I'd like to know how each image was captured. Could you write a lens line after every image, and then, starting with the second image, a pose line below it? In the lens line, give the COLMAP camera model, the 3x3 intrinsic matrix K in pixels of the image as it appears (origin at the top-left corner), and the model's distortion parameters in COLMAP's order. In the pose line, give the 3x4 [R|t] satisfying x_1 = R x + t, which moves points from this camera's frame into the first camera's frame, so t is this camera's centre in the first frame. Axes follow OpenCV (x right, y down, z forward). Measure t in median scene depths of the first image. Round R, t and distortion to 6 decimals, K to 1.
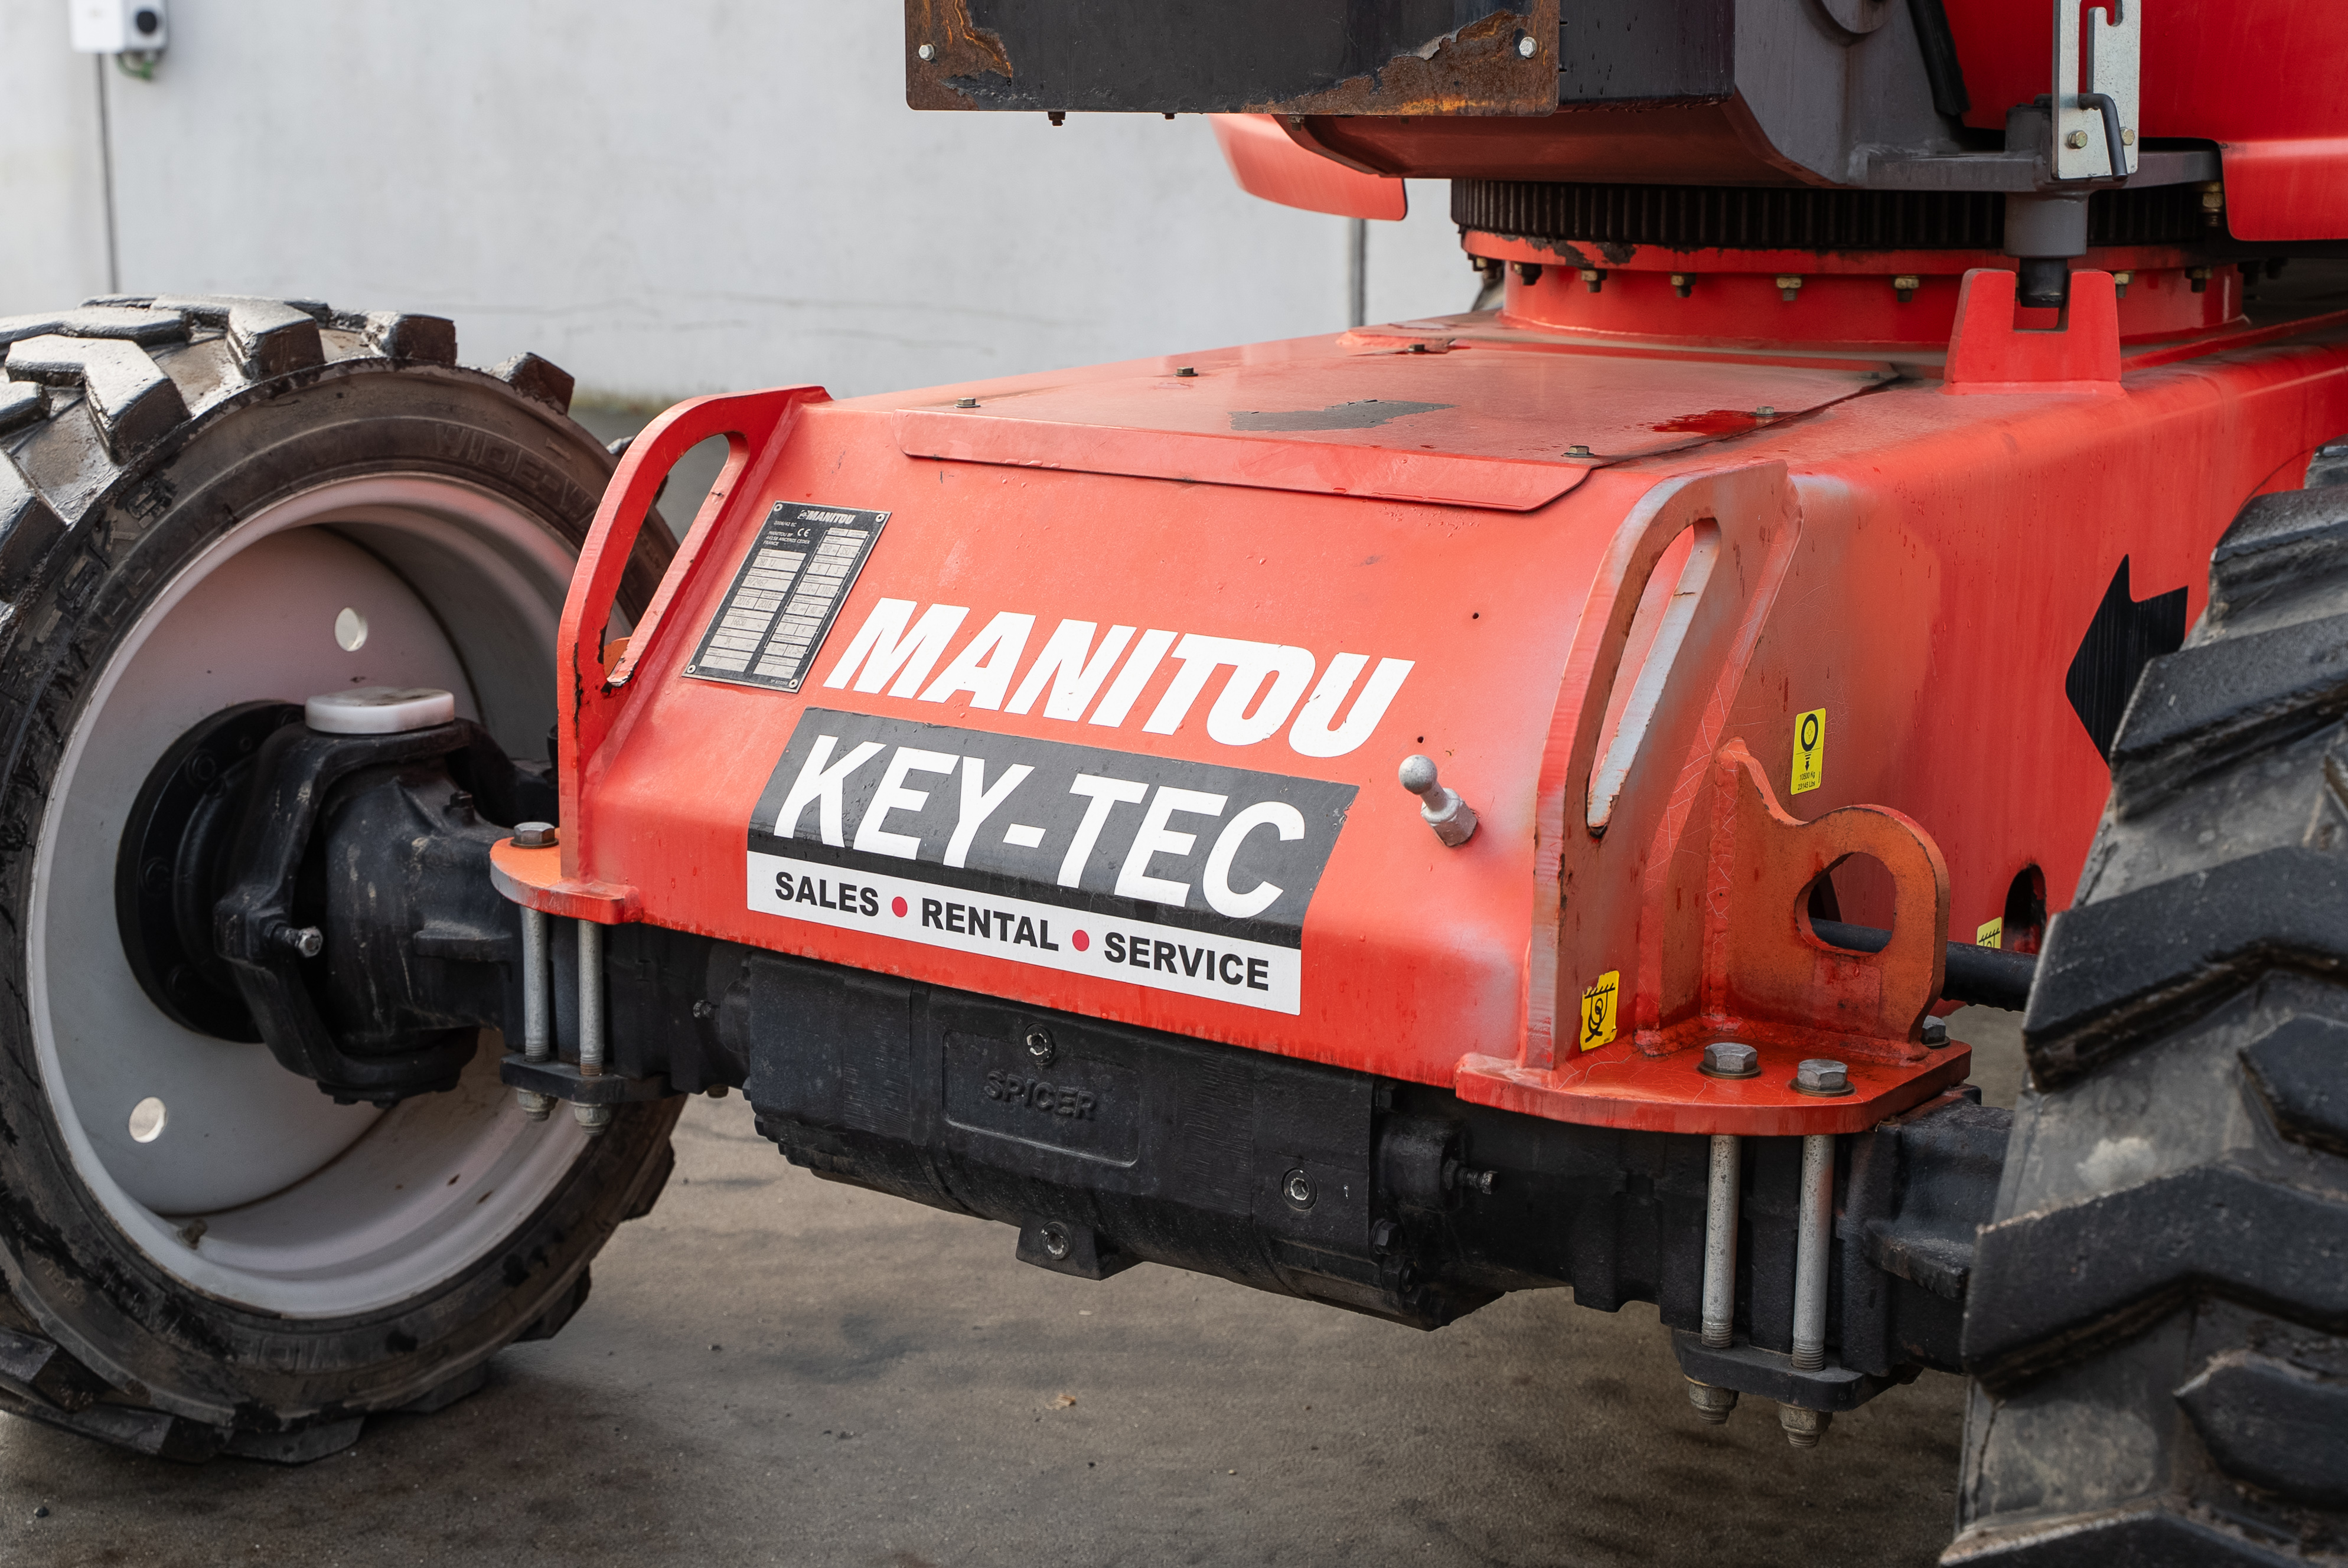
lens RADIAL K [[3511.4, 0, 1174.0], [0, 3511.4, 784.0], [0, 0, 1]] dist [-0.000805, 0.062079]
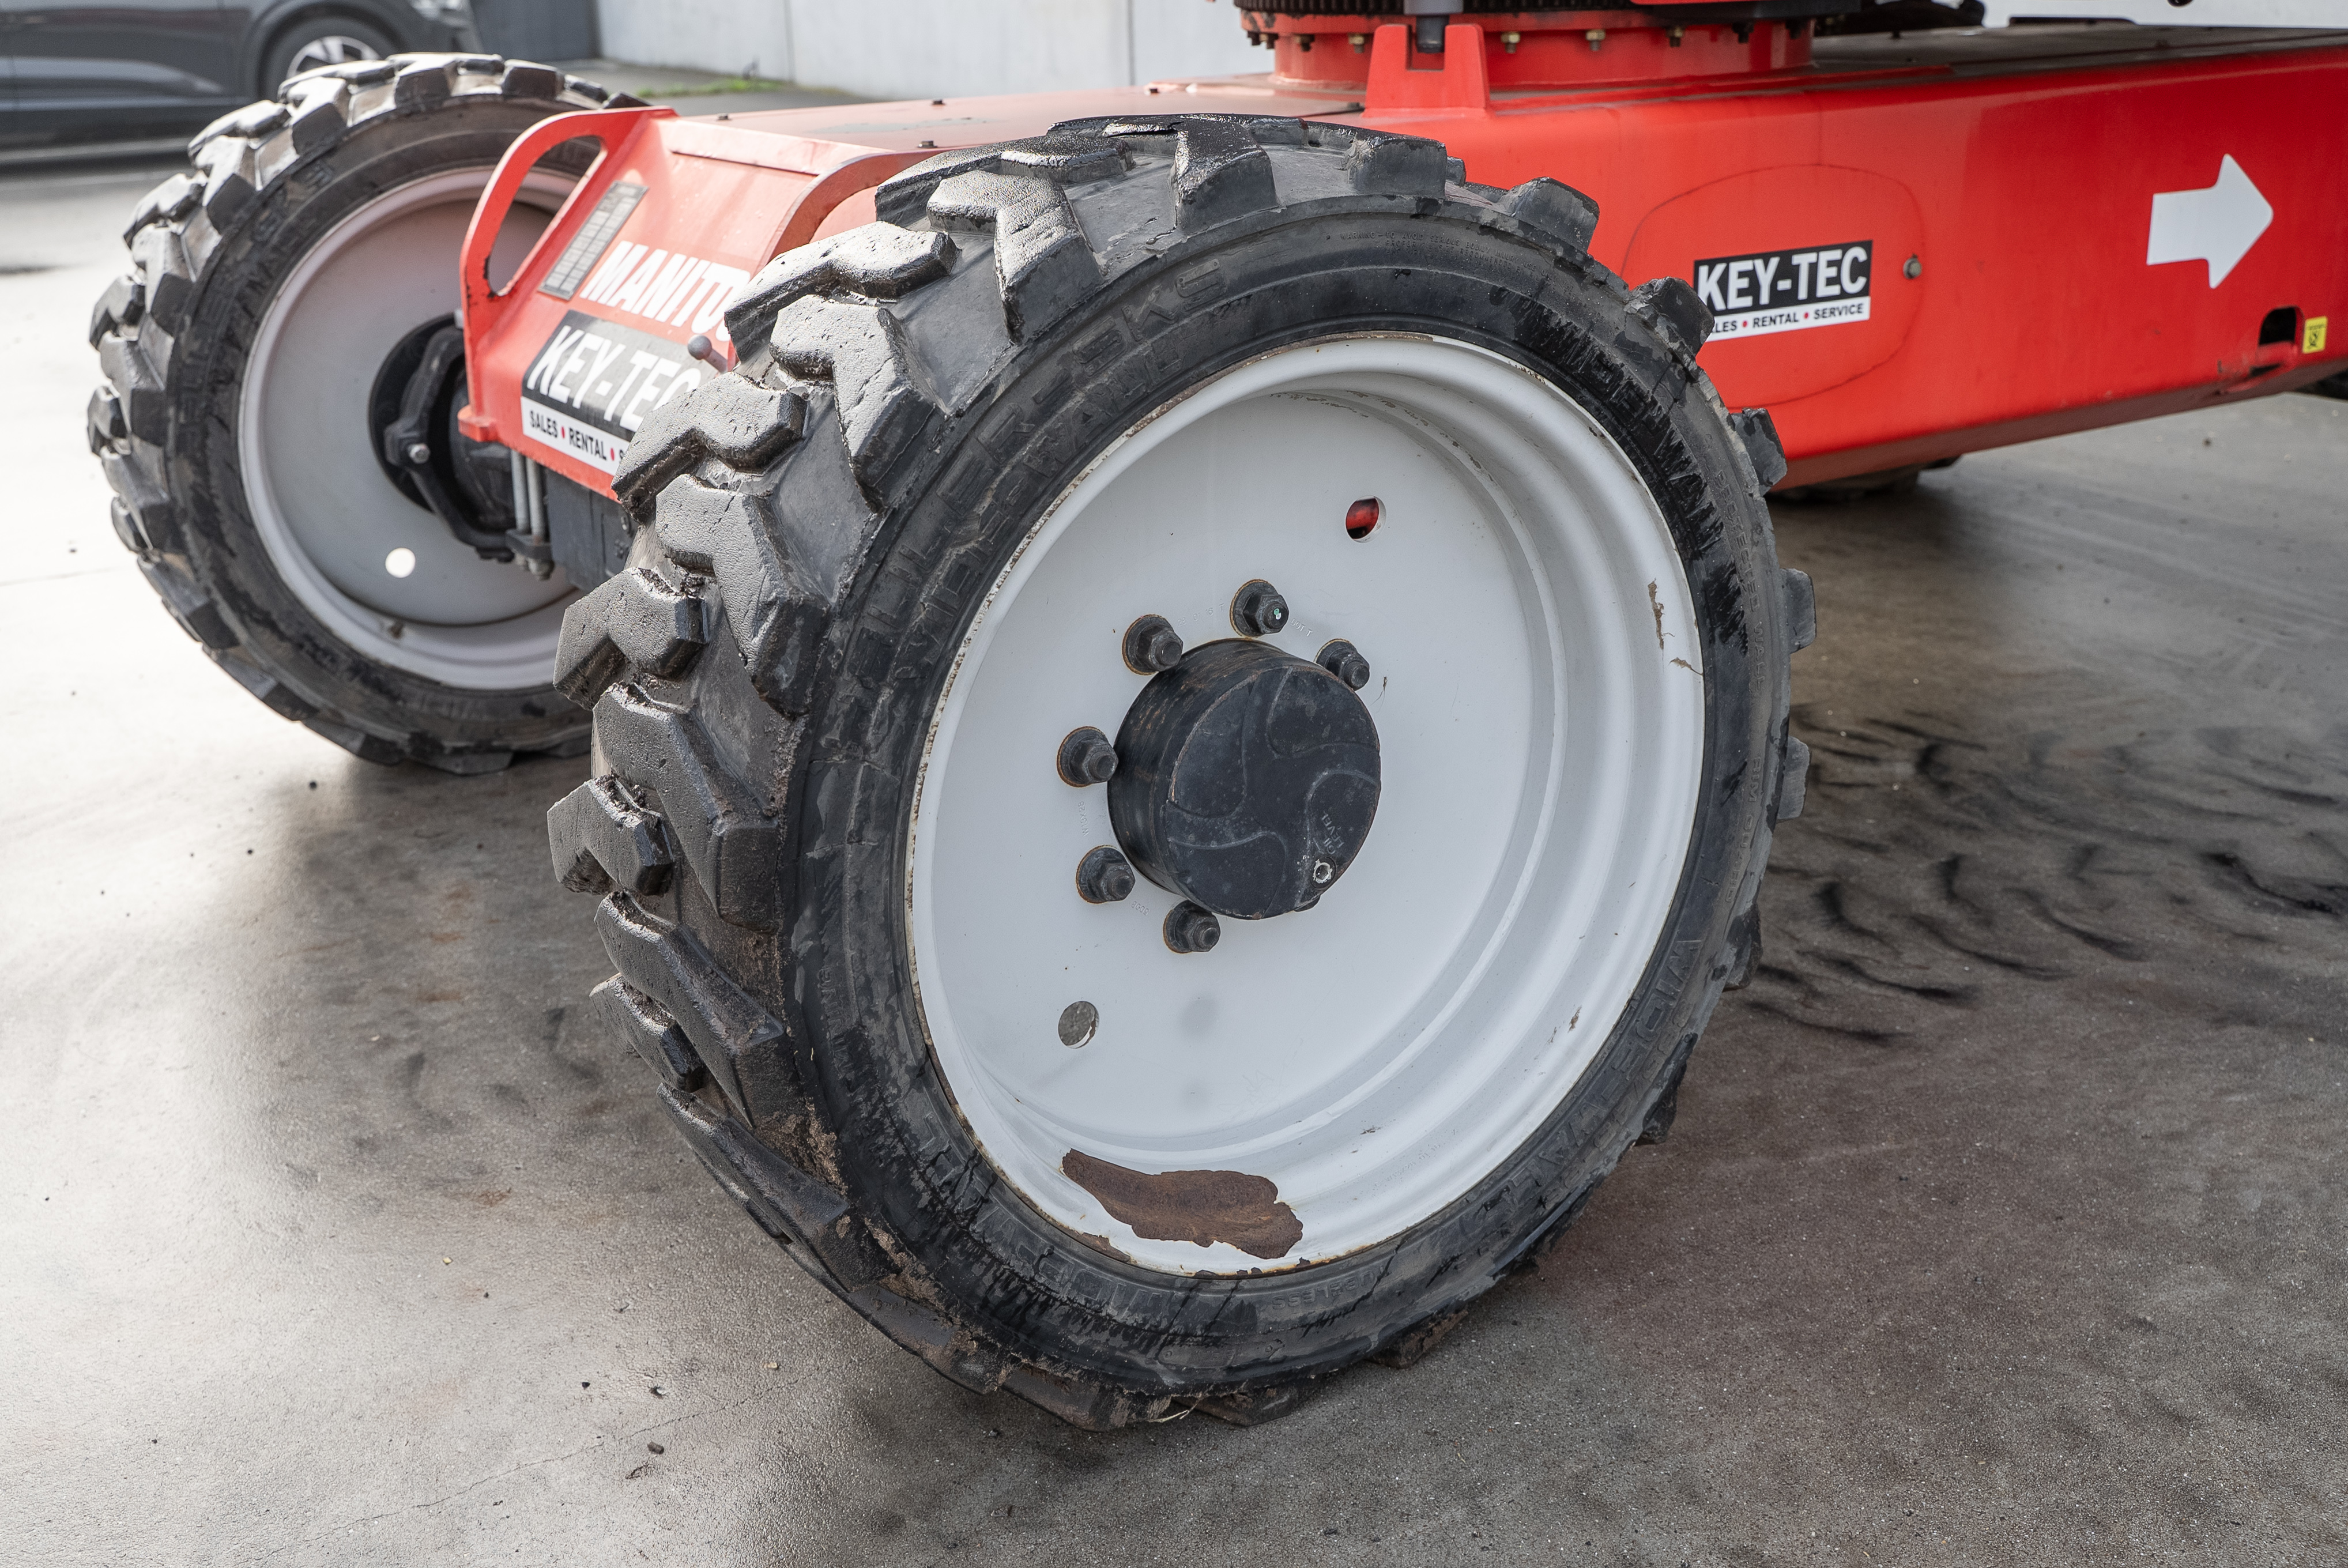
lens RADIAL K [[2520.4, 0, 1174.0], [0, 2520.4, 784.0], [0, 0, 1]] dist [0.003621, -0.005663]
pose [[0.929181, 0.098935, -0.356139, 0.535759], [-0.054887, 0.989762, 0.131754, 0.023728], [0.365528, -0.102876, 0.925098, 0.016992]]
